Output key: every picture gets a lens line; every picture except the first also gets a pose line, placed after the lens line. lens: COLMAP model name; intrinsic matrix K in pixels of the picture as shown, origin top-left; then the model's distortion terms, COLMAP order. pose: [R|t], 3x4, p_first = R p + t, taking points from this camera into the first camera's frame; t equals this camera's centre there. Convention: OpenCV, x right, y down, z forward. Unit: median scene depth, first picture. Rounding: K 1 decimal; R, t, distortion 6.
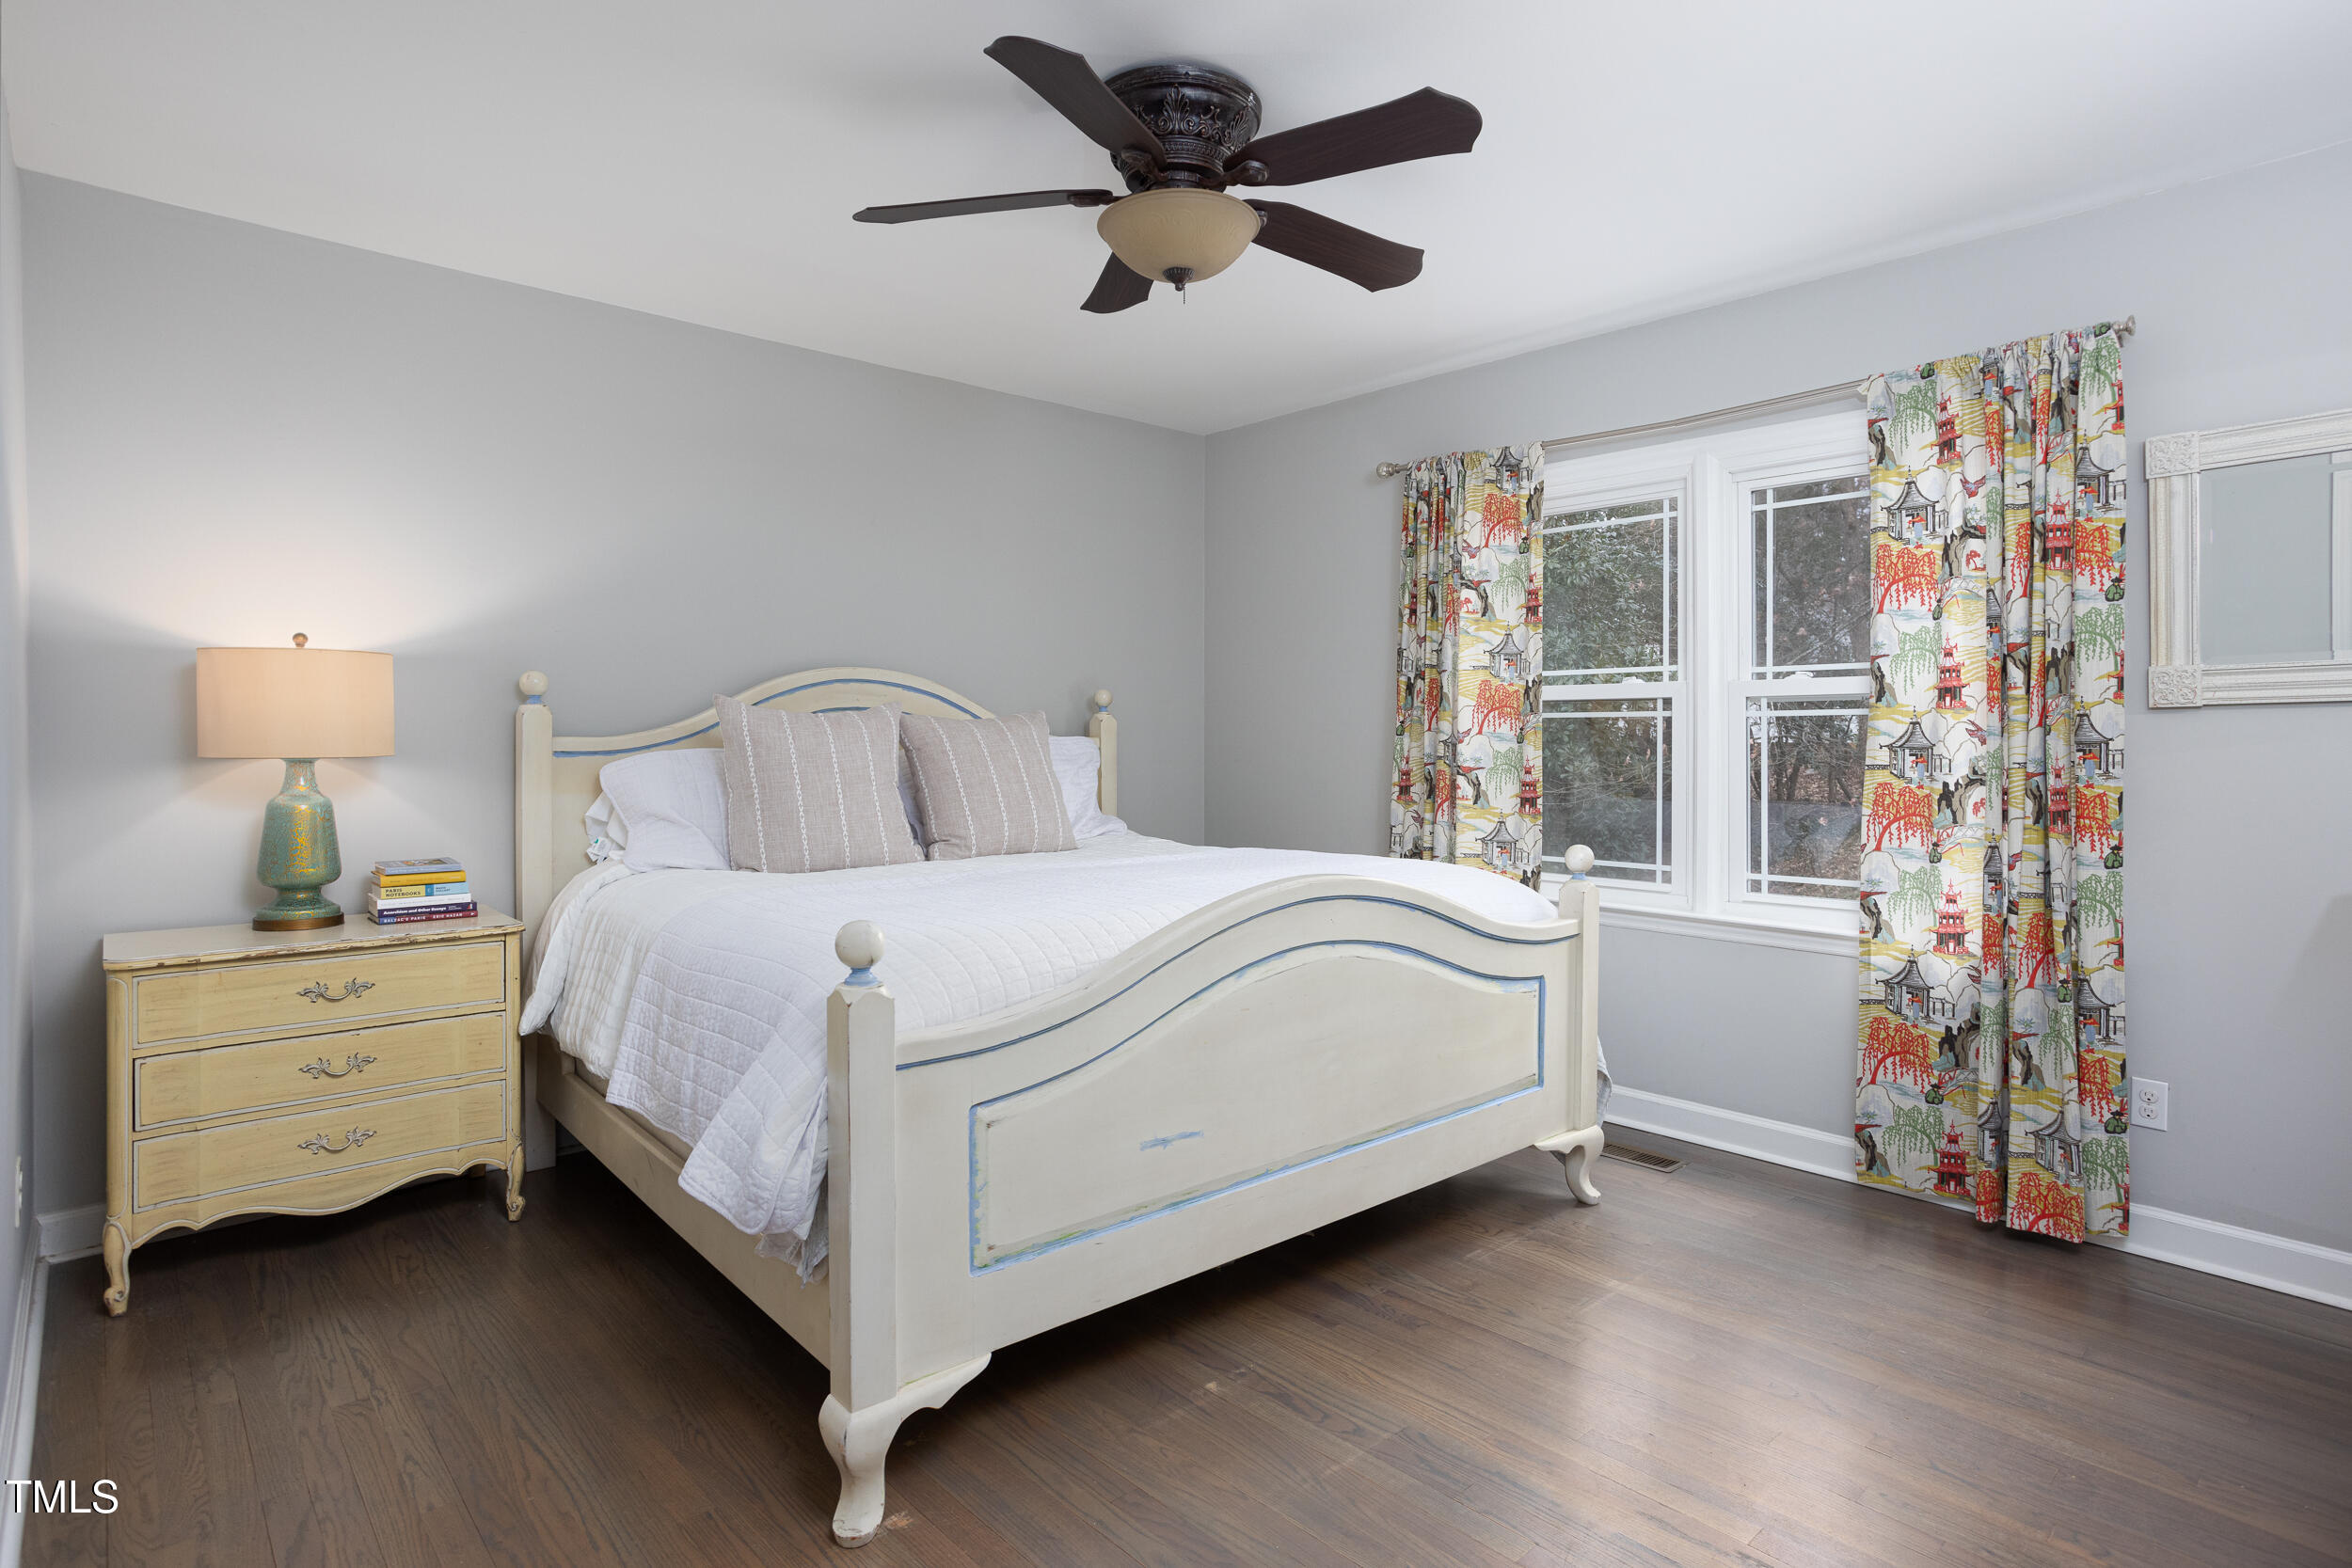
lens RADIAL K [[1205.7, 0, 1163.1], [0, 1205.7, 753.3], [0, 0, 1]] dist [0.001990, 0.000732]
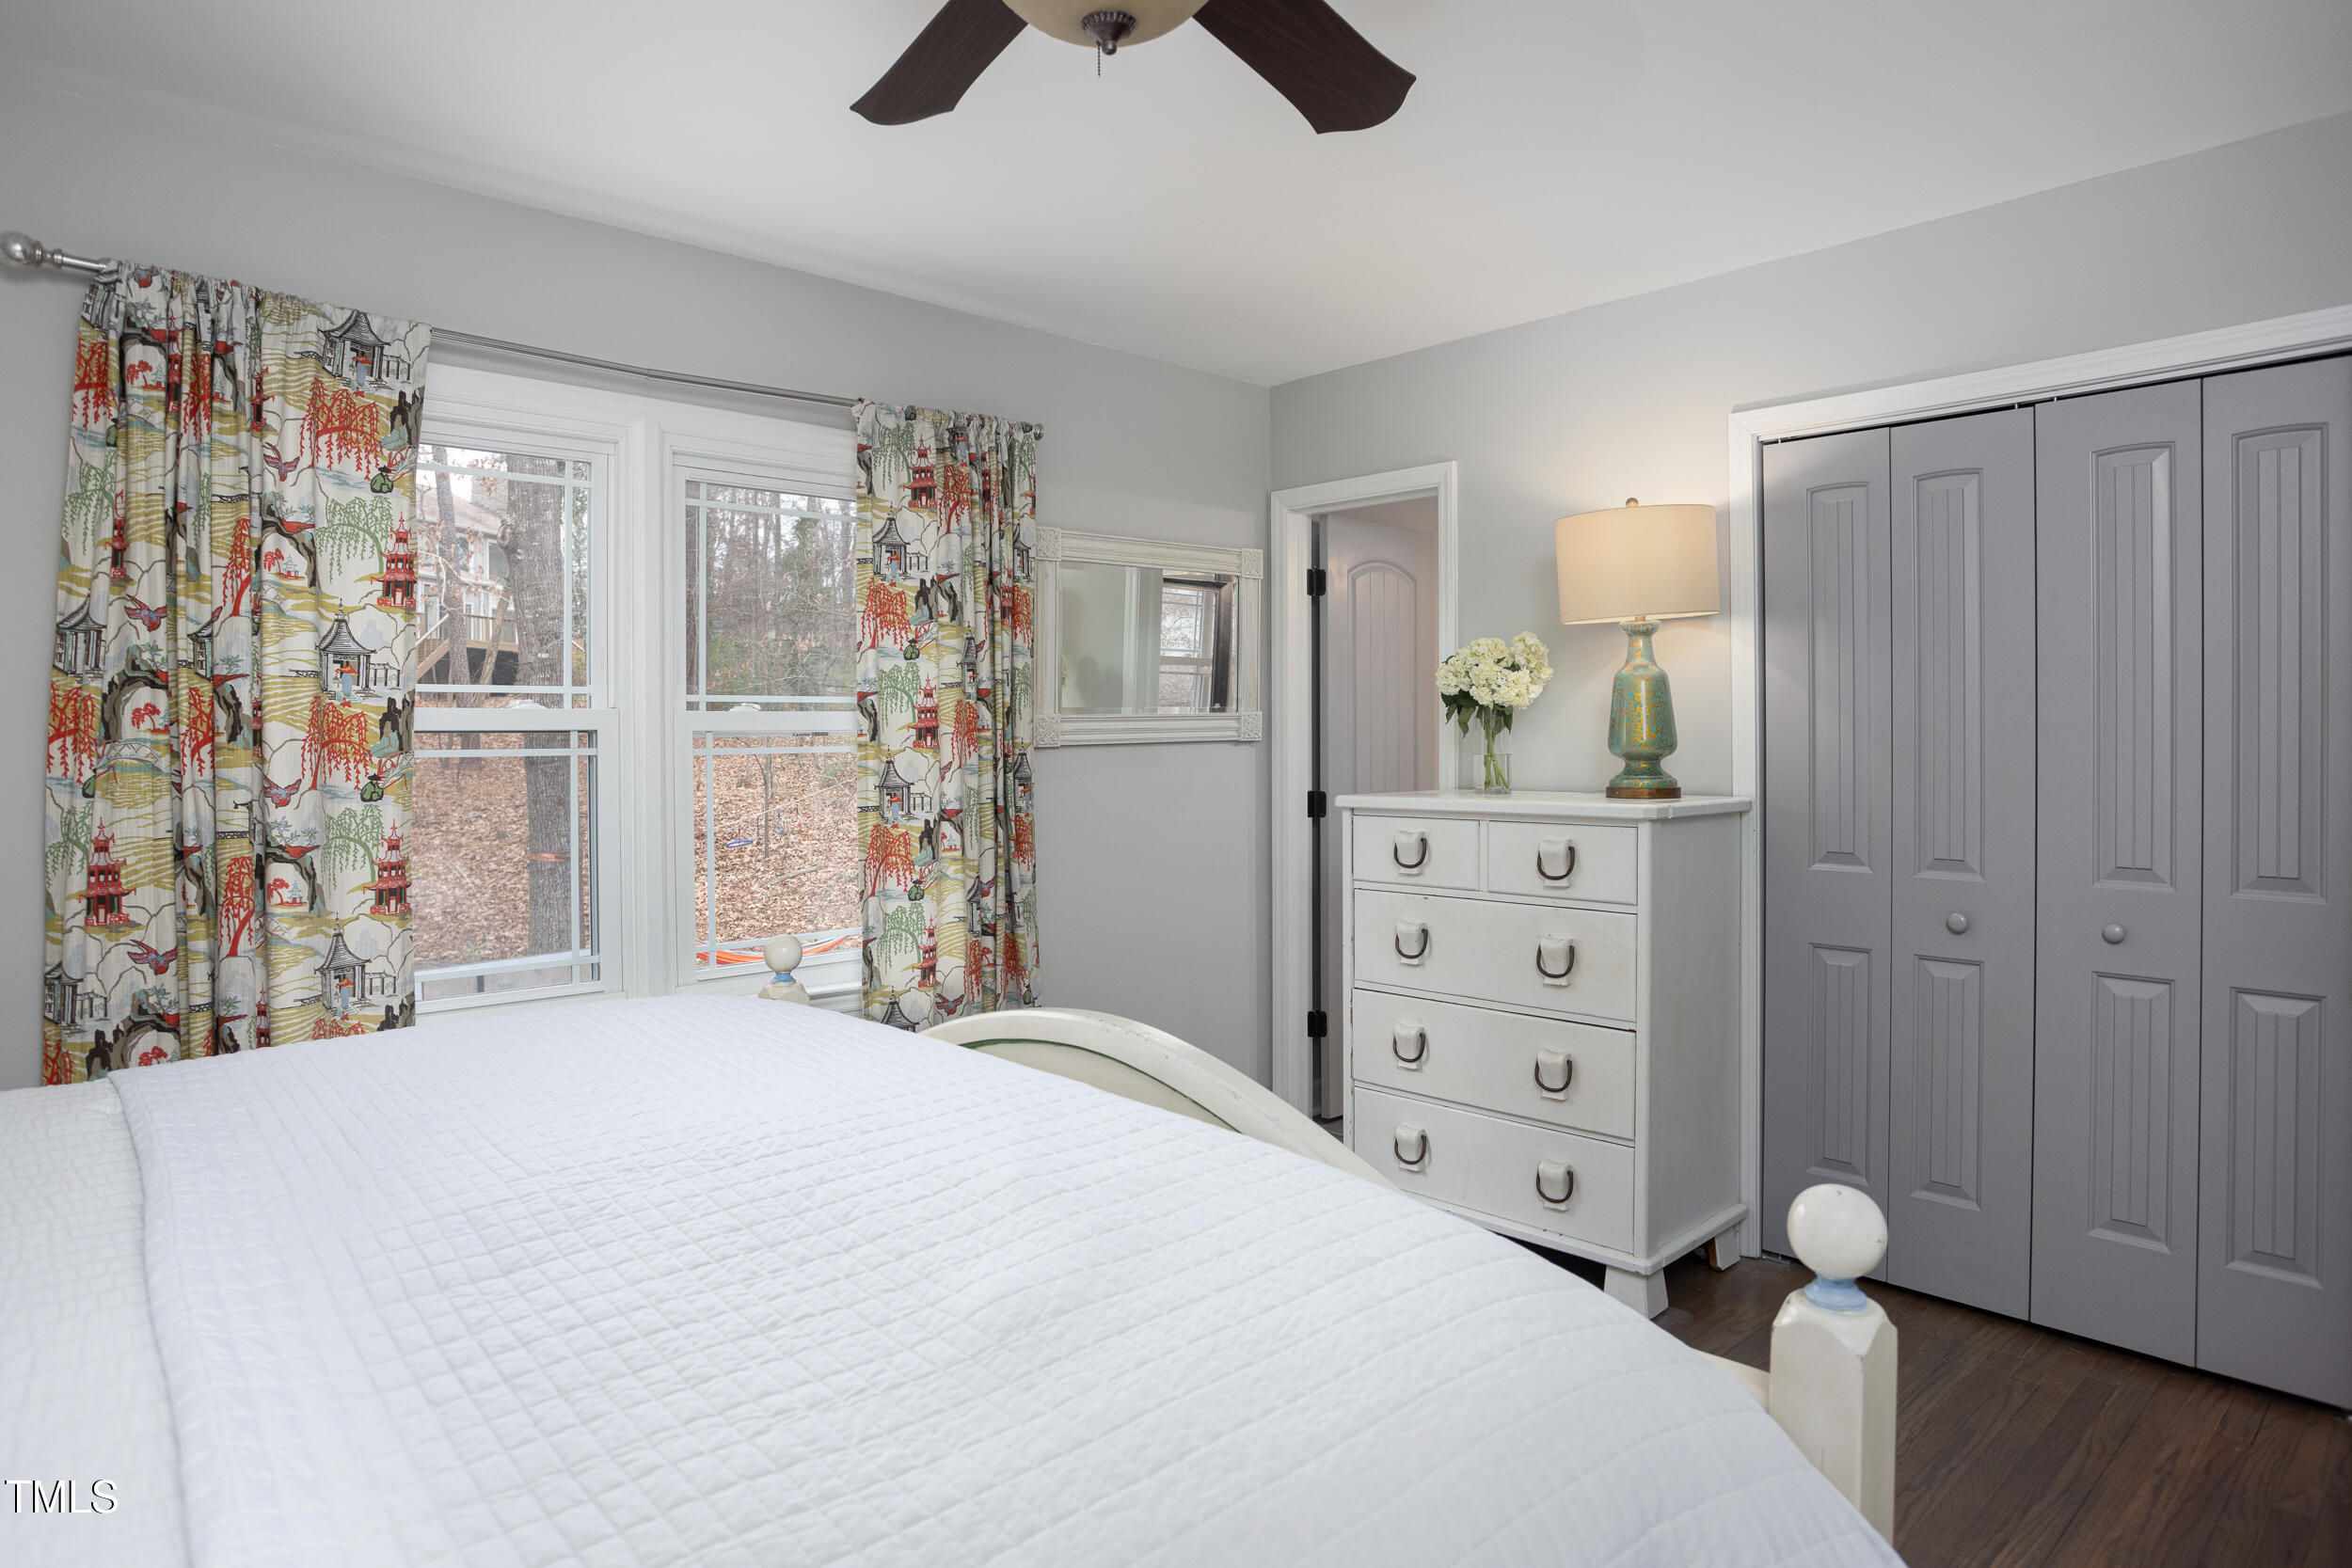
lens RADIAL K [[1395.7, 0, 1173.7], [0, 1395.7, 737.0], [0, 0, 1]] dist [-0.001255, -0.000124]
pose [[0.017328, -0.005514, 0.999835, -0.435437], [0.019860, 0.999789, 0.005170, -0.039217], [-0.999653, 0.019768, 0.017434, 0.625435]]
